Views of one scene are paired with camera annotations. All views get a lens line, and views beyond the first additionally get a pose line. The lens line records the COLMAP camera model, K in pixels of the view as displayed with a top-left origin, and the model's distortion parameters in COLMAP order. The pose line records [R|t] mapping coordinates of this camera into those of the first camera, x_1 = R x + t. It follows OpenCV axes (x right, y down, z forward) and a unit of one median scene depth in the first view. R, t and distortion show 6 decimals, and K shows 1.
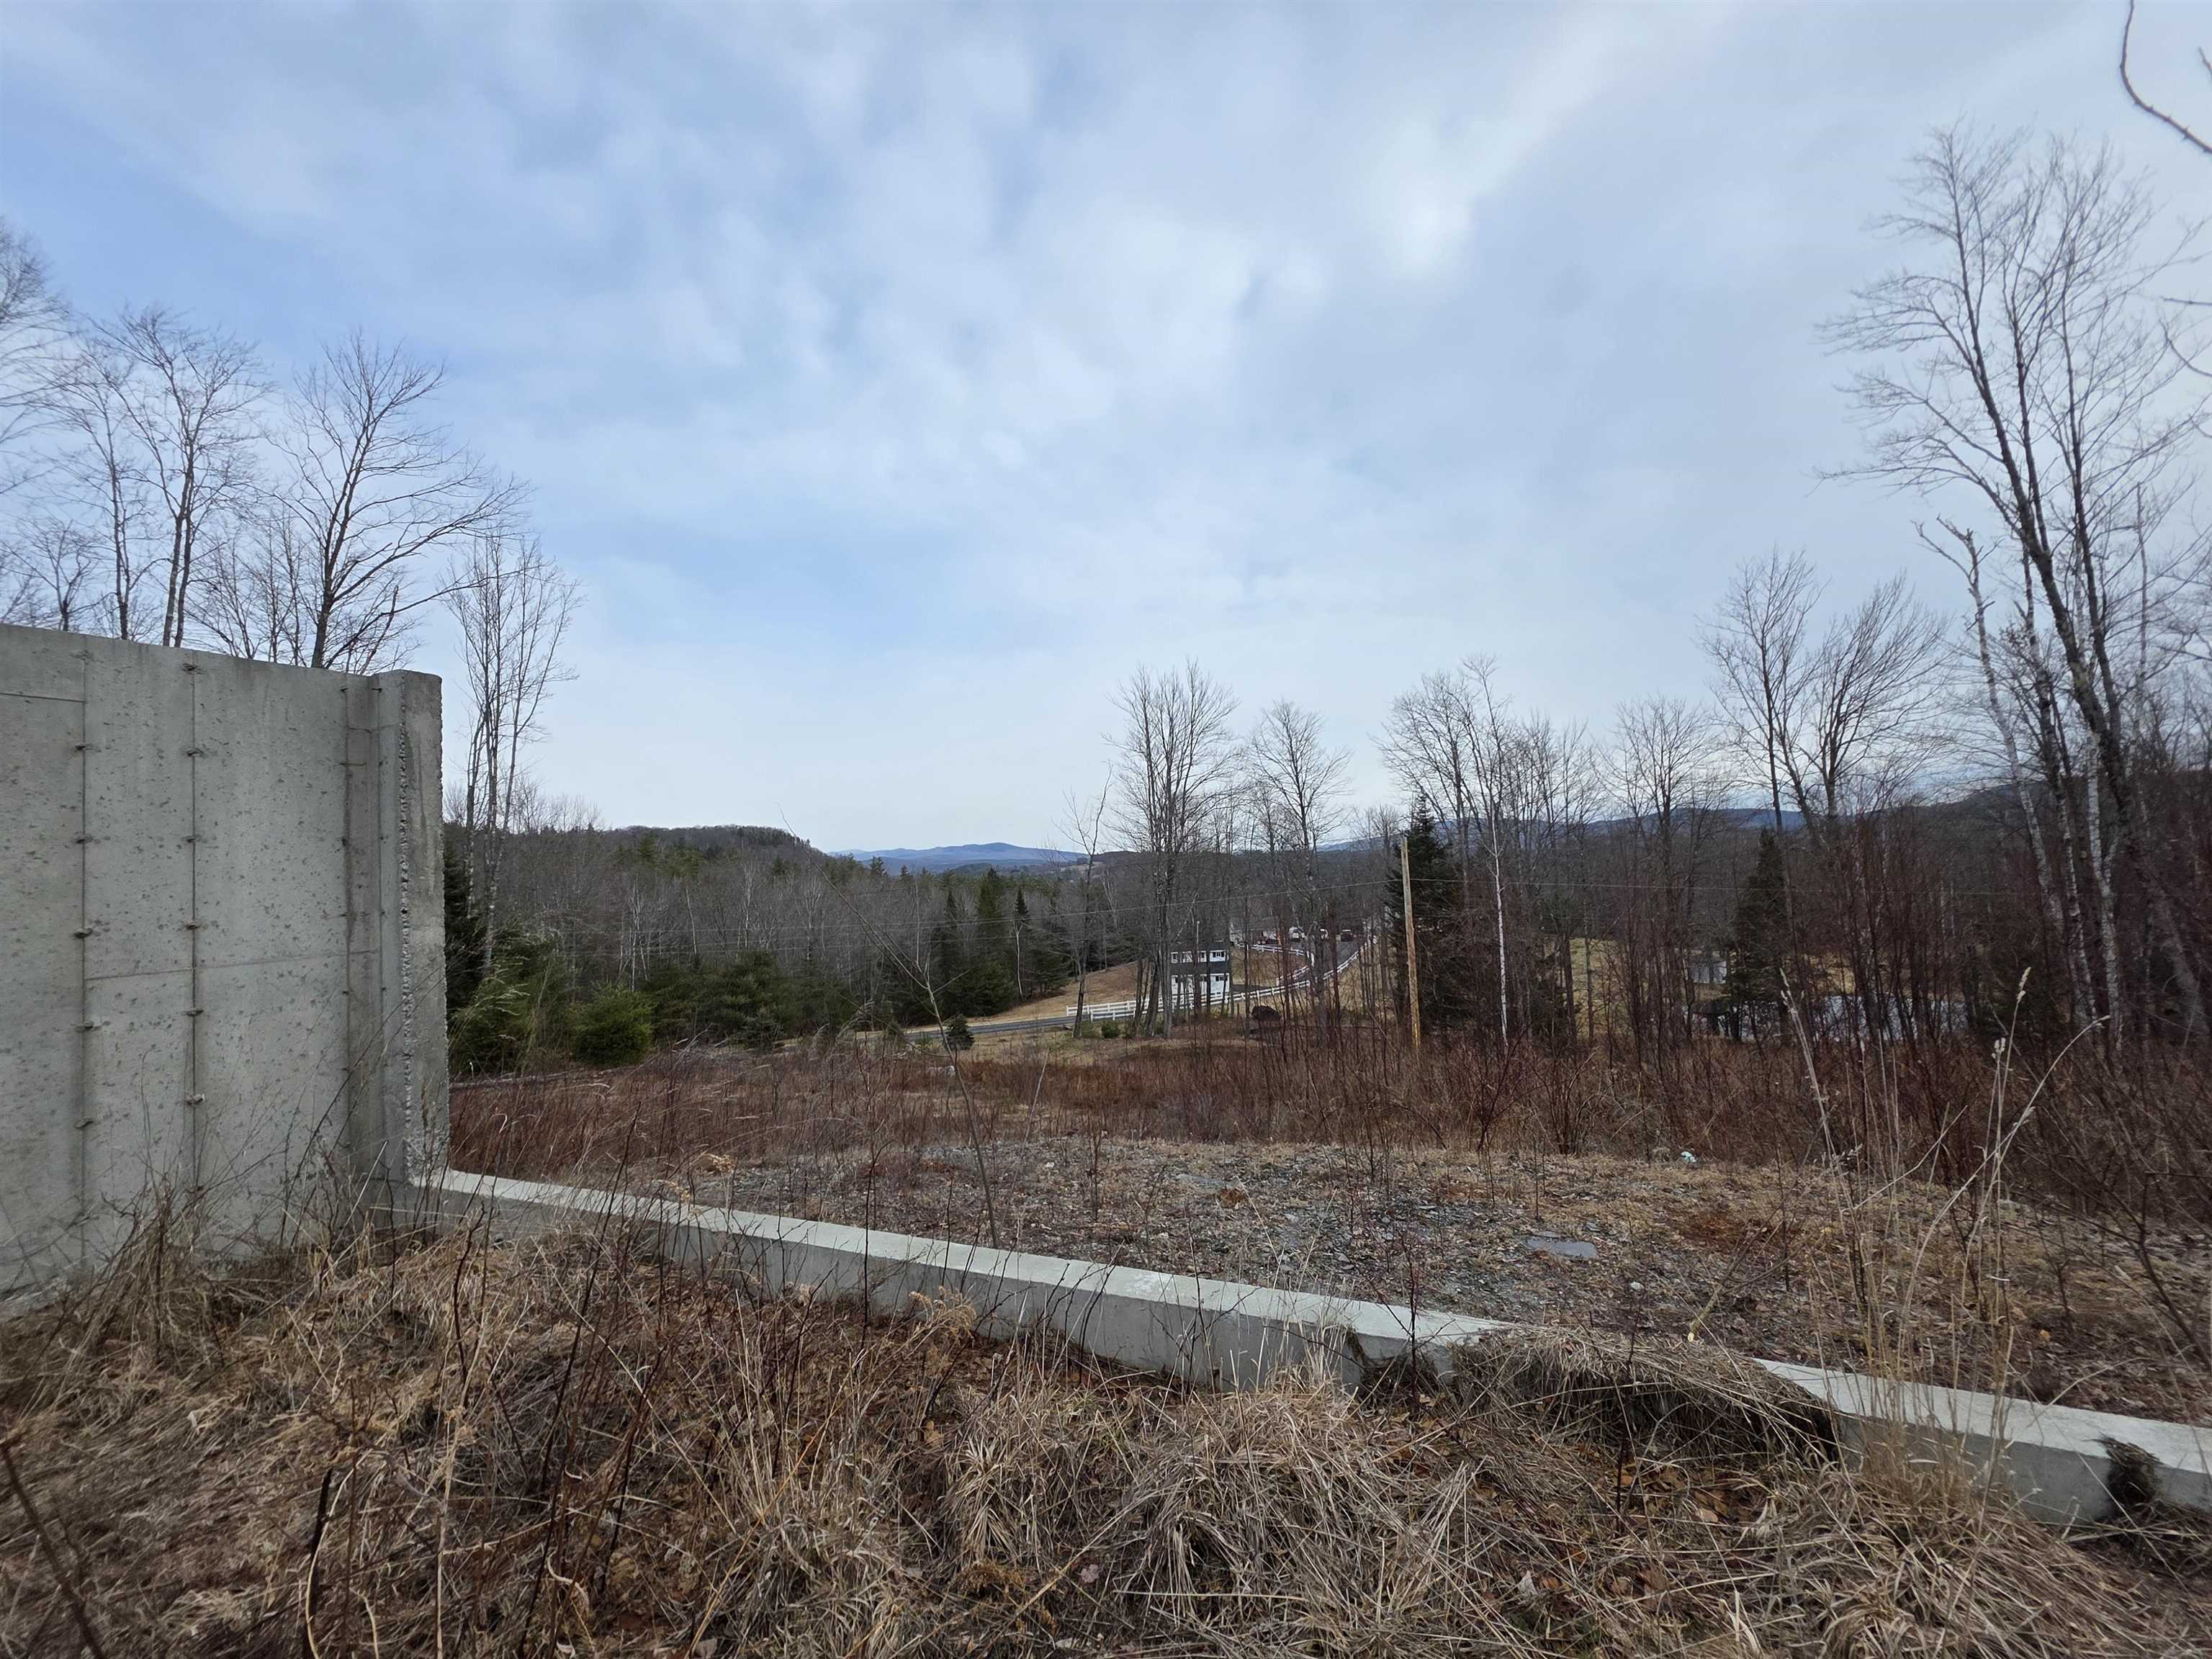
lens RADIAL K [[870.4, 0, 1119.5], [0, 870.4, 829.1], [0, 0, 1]] dist [0.001345, 0.000286]
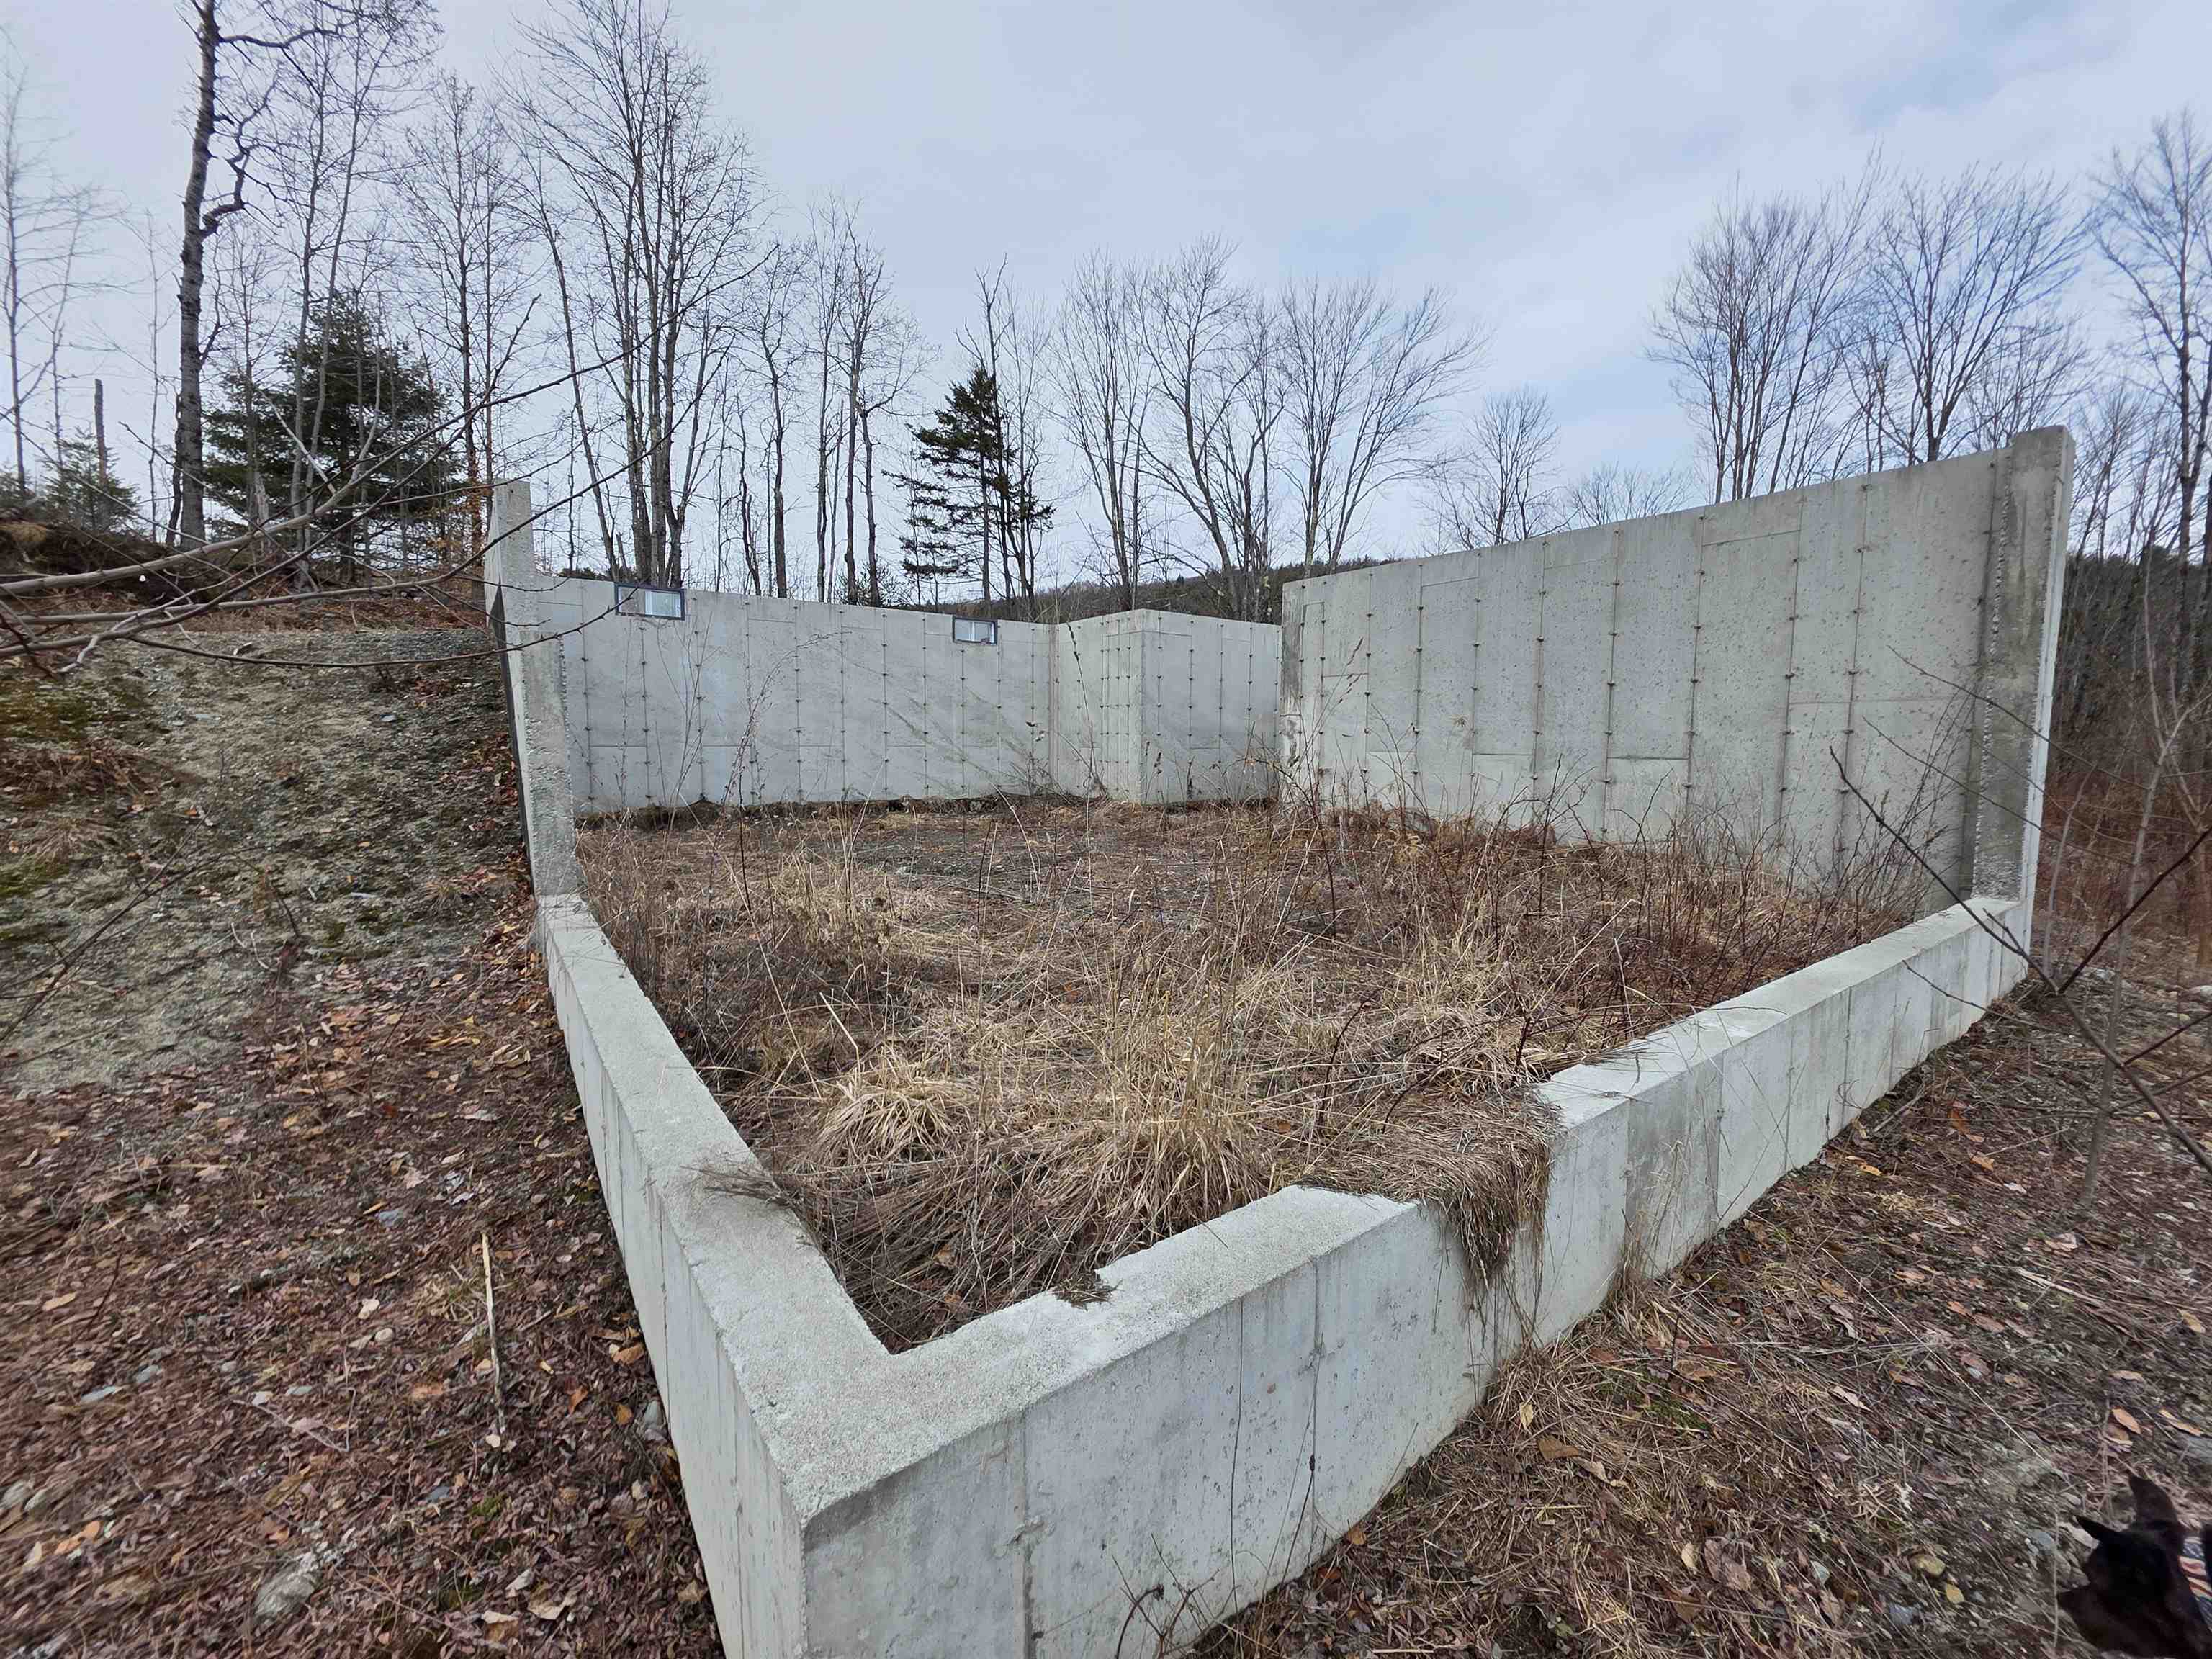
lens RADIAL K [[870.4, 0, 1106.0], [0, 870.4, 816.0], [0, 0, 1]] dist [0.001345, 0.000286]
pose [[-0.515949, 0.118246, -0.848419, 0.868611], [0.055043, 0.992956, 0.104918, 0.133346], [0.854849, 0.007433, -0.518824, 0.719928]]
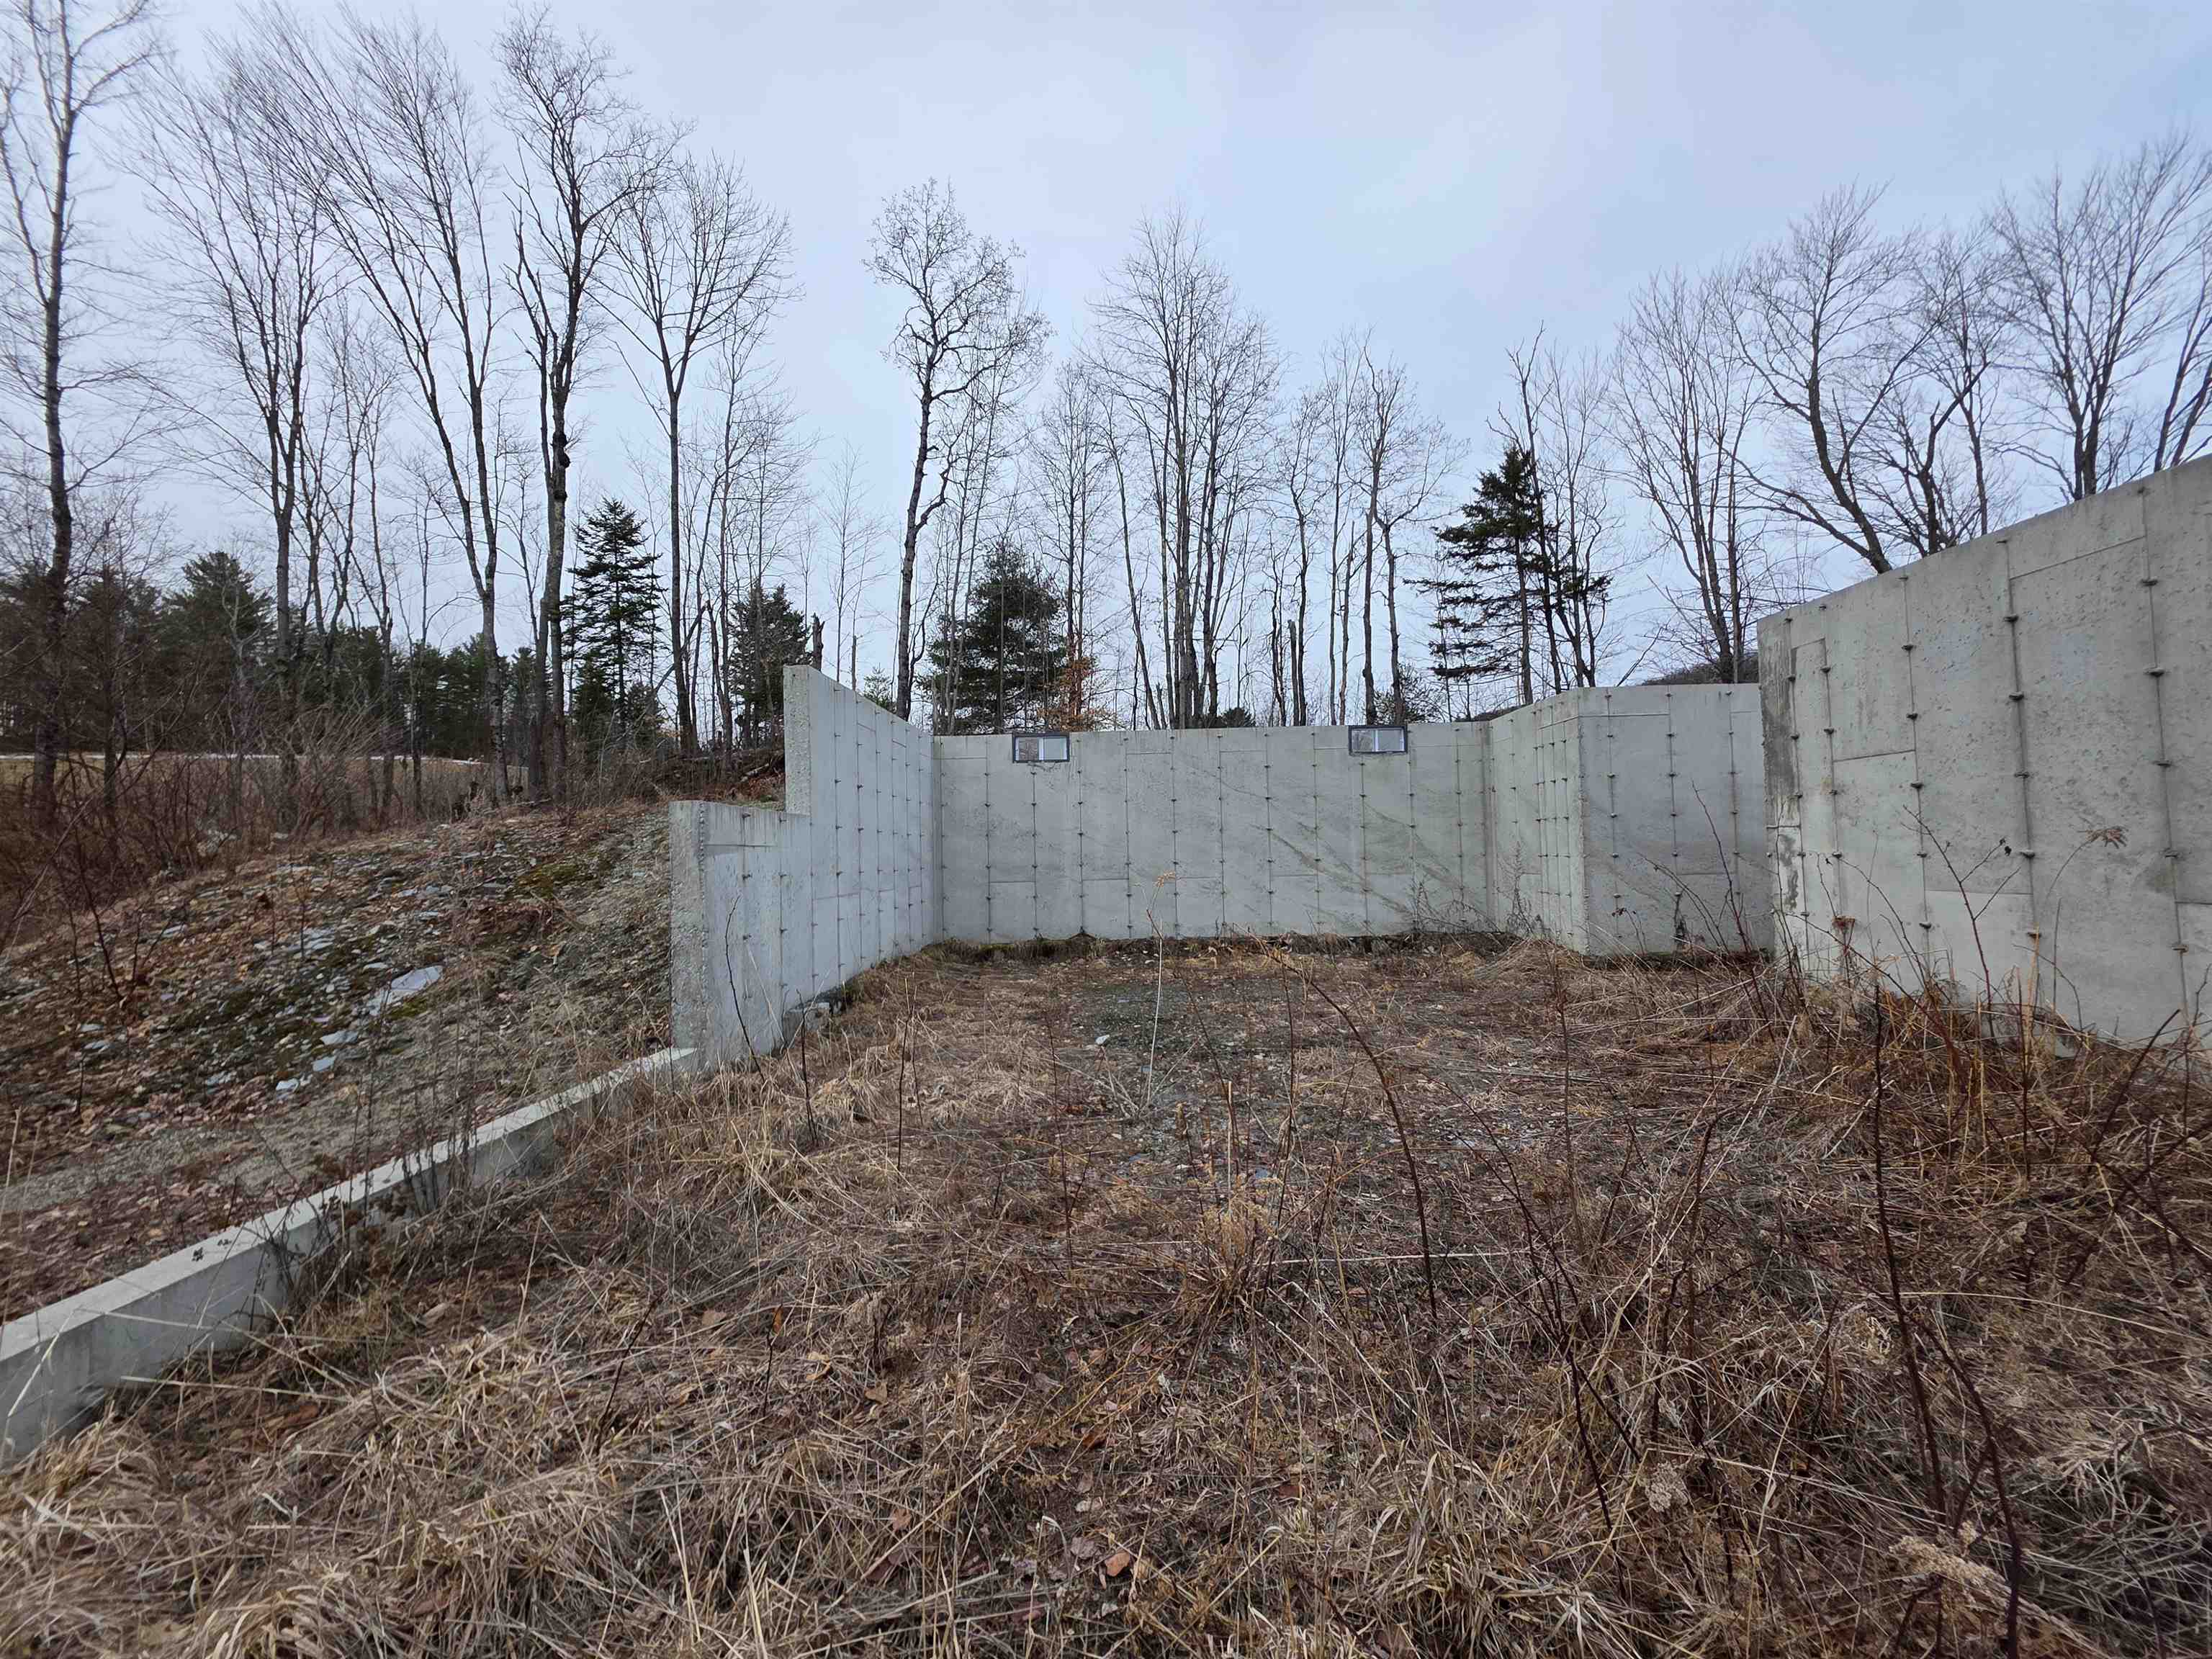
lens RADIAL K [[870.4, 0, 1112.8], [0, 870.4, 821.7], [0, 0, 1]] dist [0.001345, 0.000286]
pose [[-0.931352, 0.052227, -0.360356, 0.081371], [0.080313, 0.994751, -0.063400, 0.130204], [0.355154, -0.087989, -0.930658, 0.878958]]
